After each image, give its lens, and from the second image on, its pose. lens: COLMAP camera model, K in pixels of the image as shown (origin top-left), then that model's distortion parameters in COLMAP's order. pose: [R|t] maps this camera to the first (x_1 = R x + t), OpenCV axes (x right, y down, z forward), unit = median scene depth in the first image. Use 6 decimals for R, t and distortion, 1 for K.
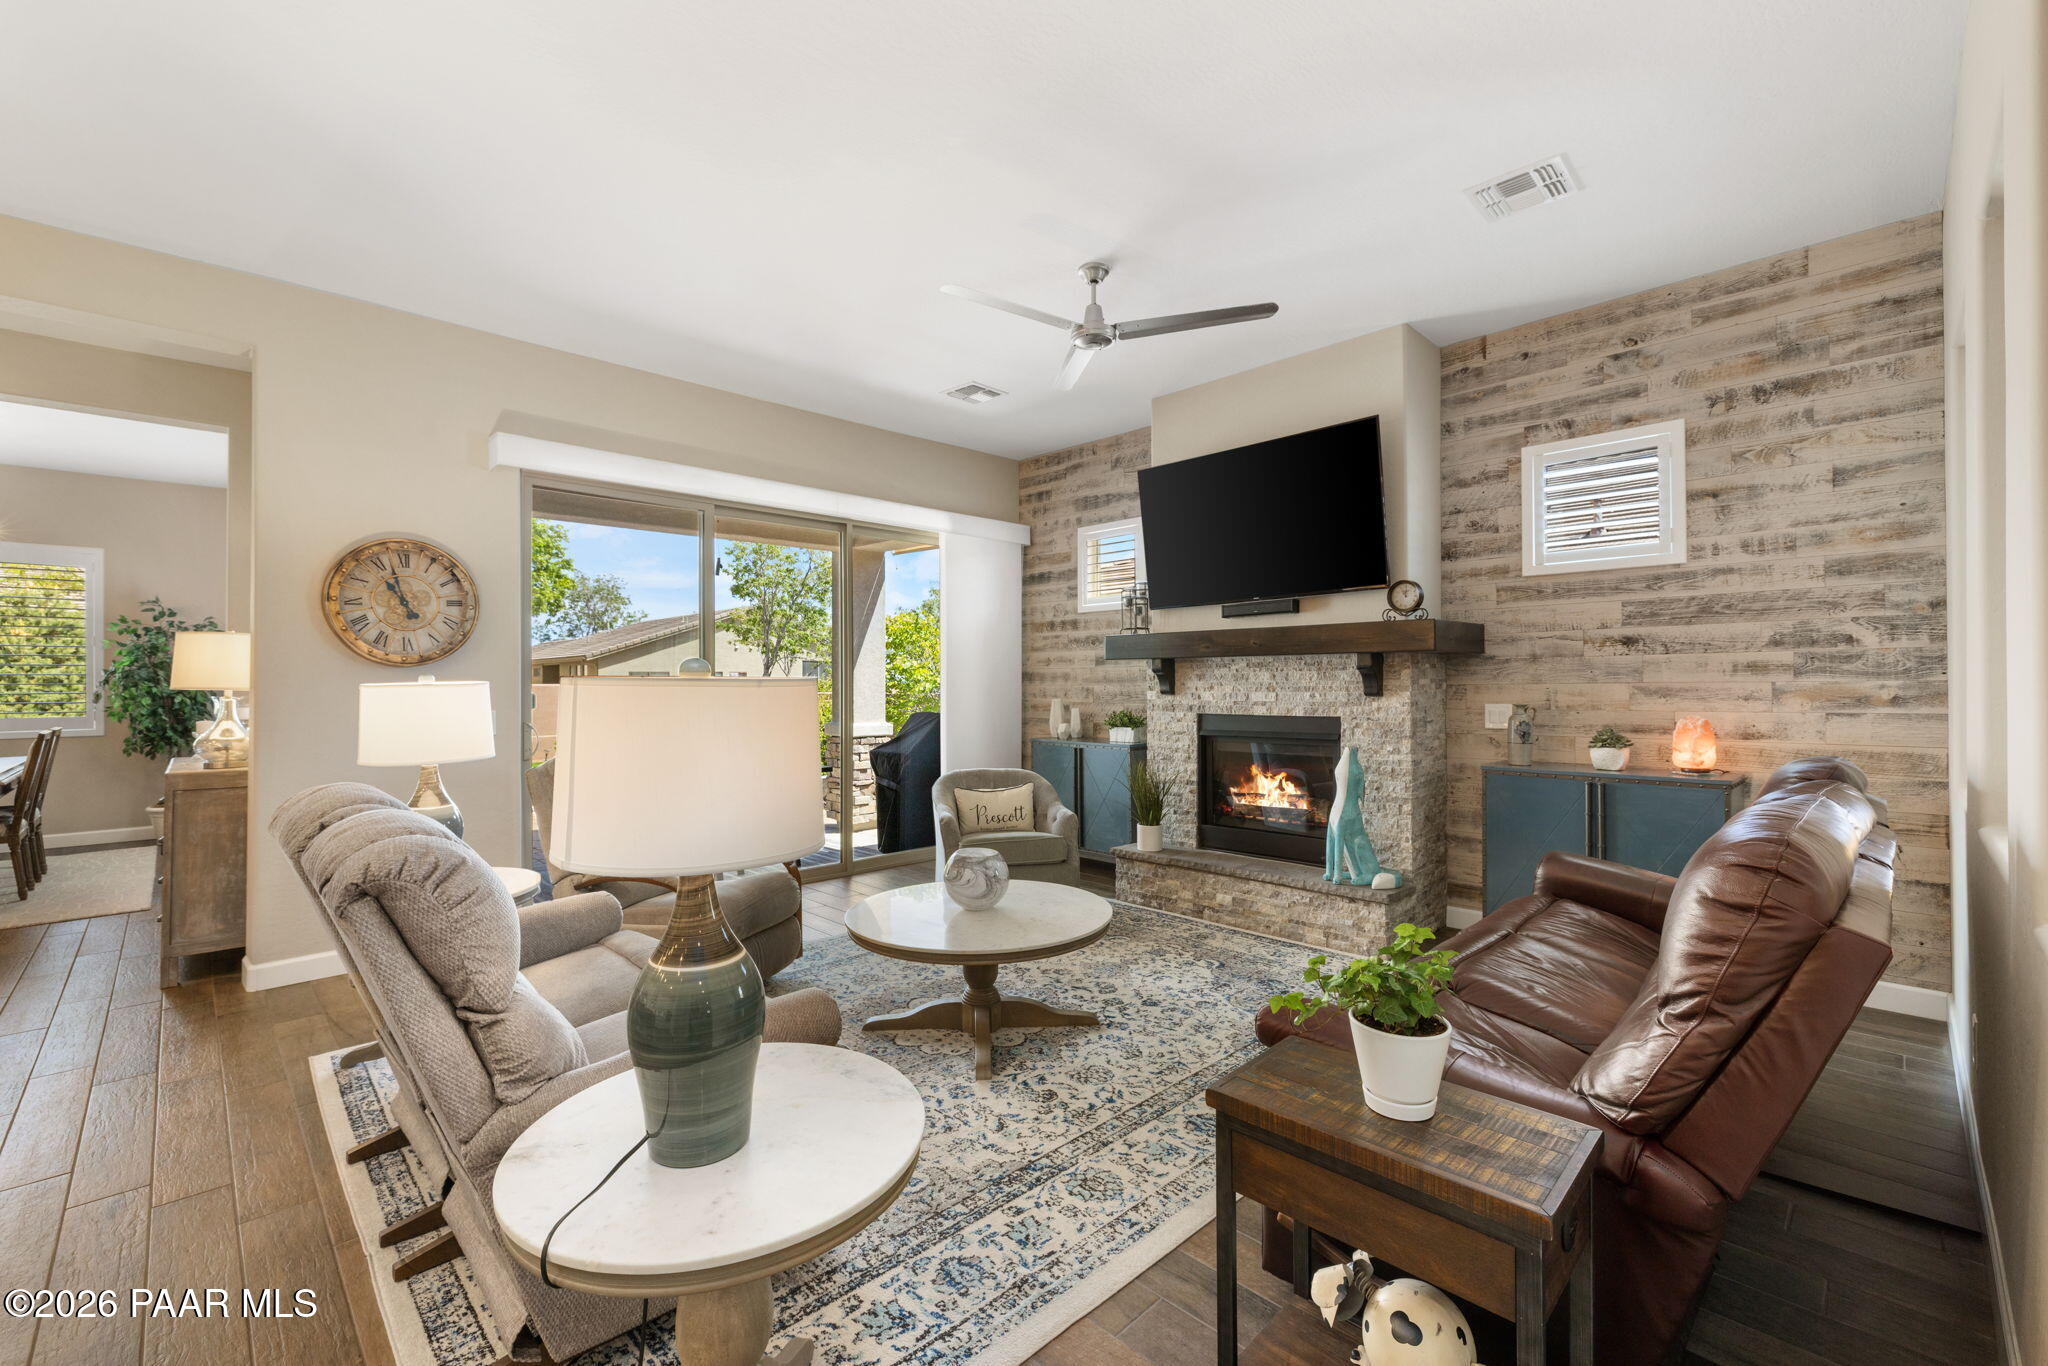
lens RADIAL K [[861.8, 0, 1018.7], [0, 861.8, 680.5], [0, 0, 1]] dist [0.000184, -0.000328]
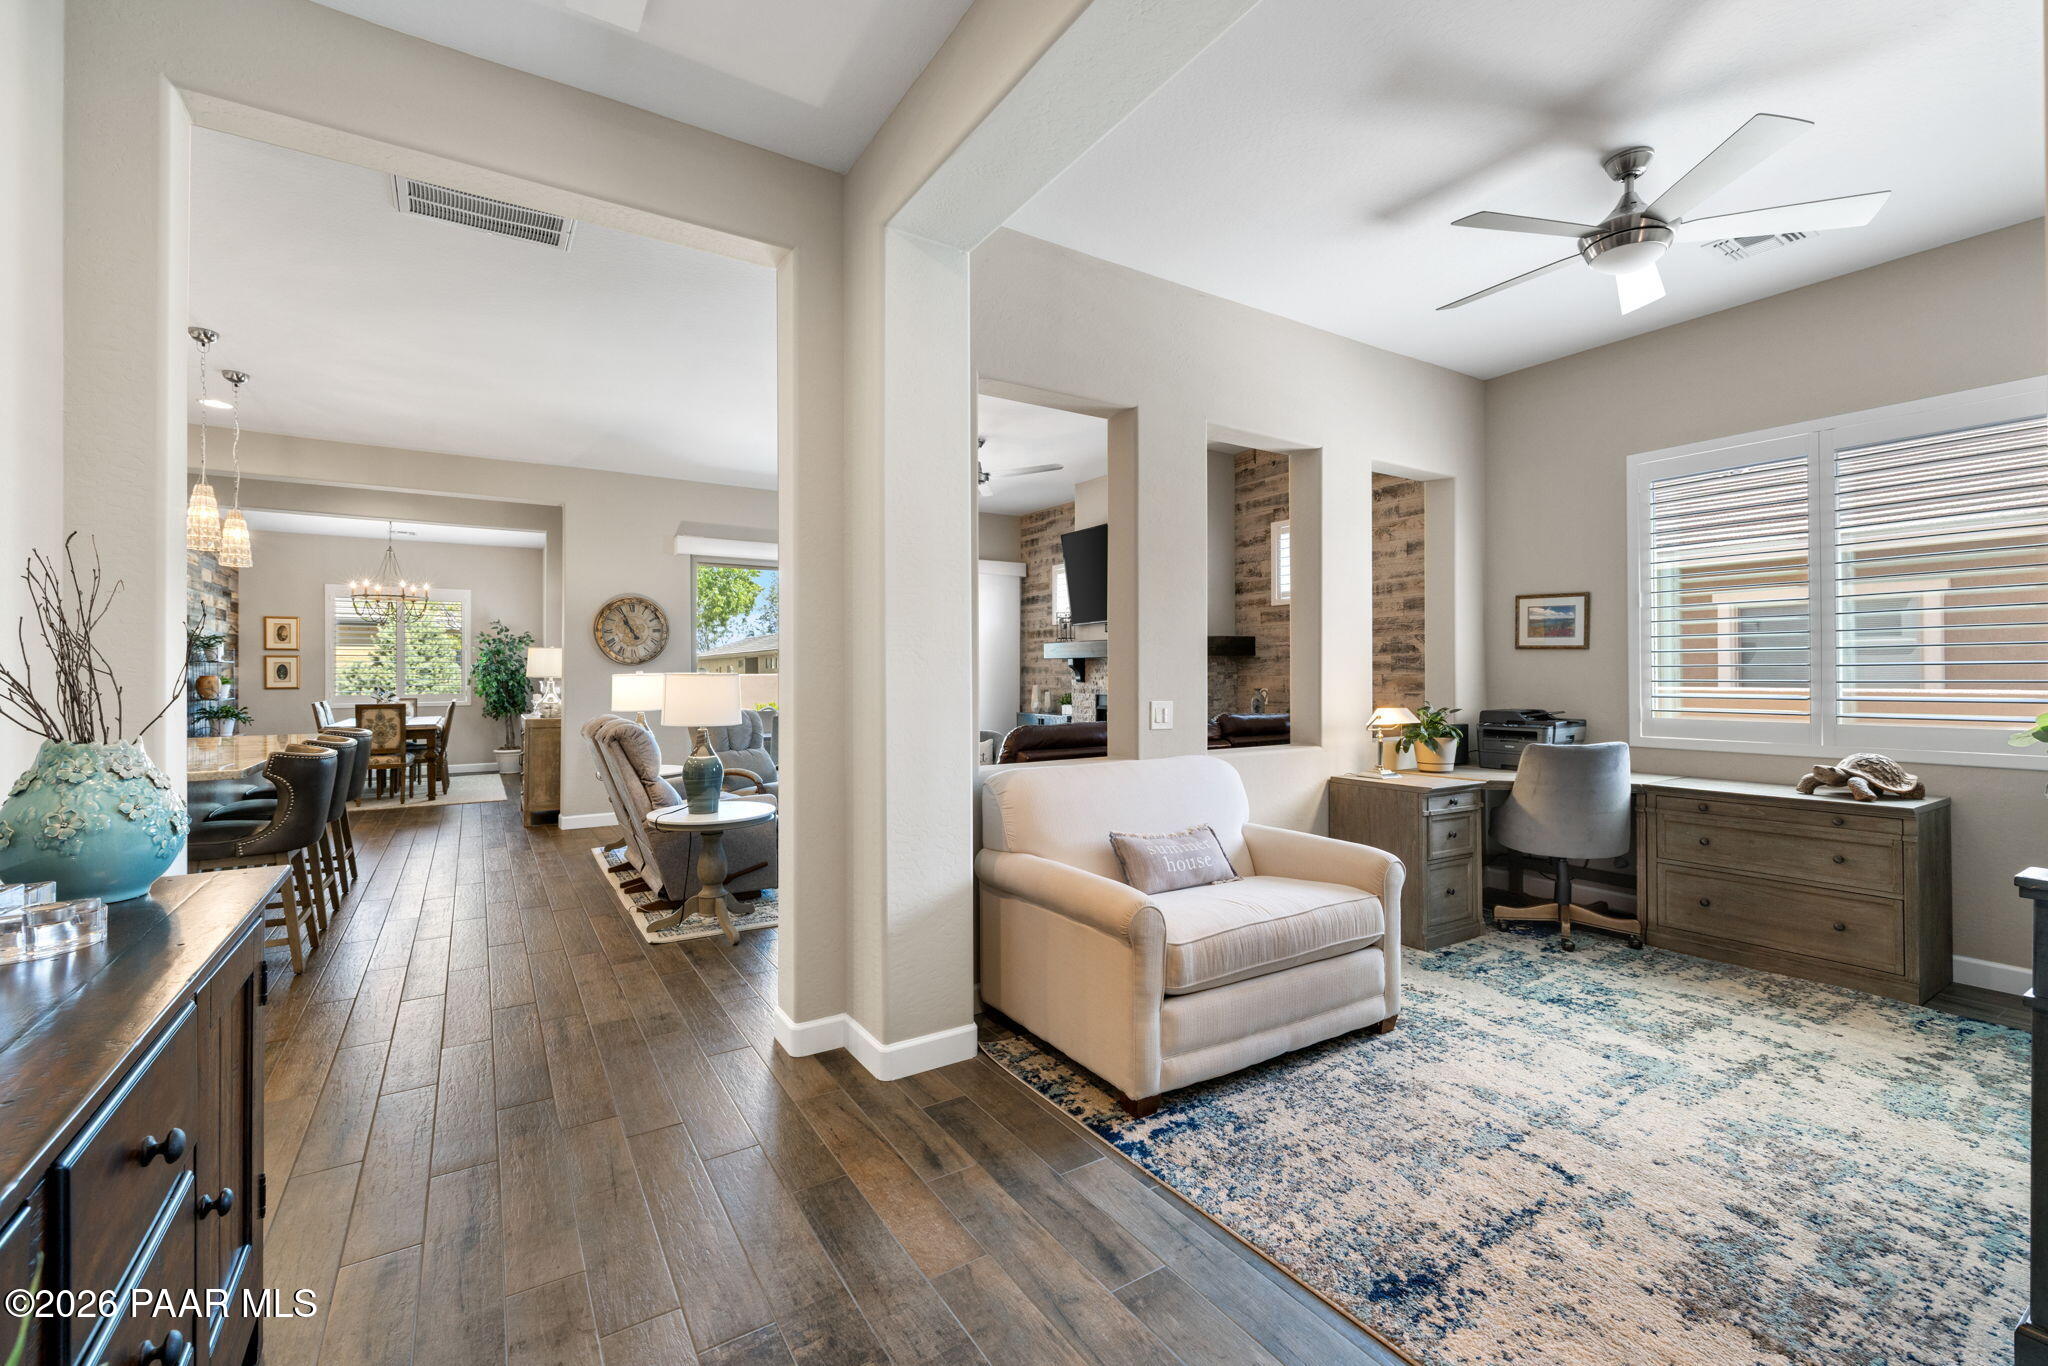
lens RADIAL K [[861.8, 0, 1013.0], [0, 861.8, 673.9], [0, 0, 1]] dist [0.000184, -0.000328]
pose [[0.977388, 0.001618, -0.211449, 0.447926], [-0.000934, 0.999994, 0.003330, -0.003392], [0.211453, -0.003057, 0.977383, -0.597056]]
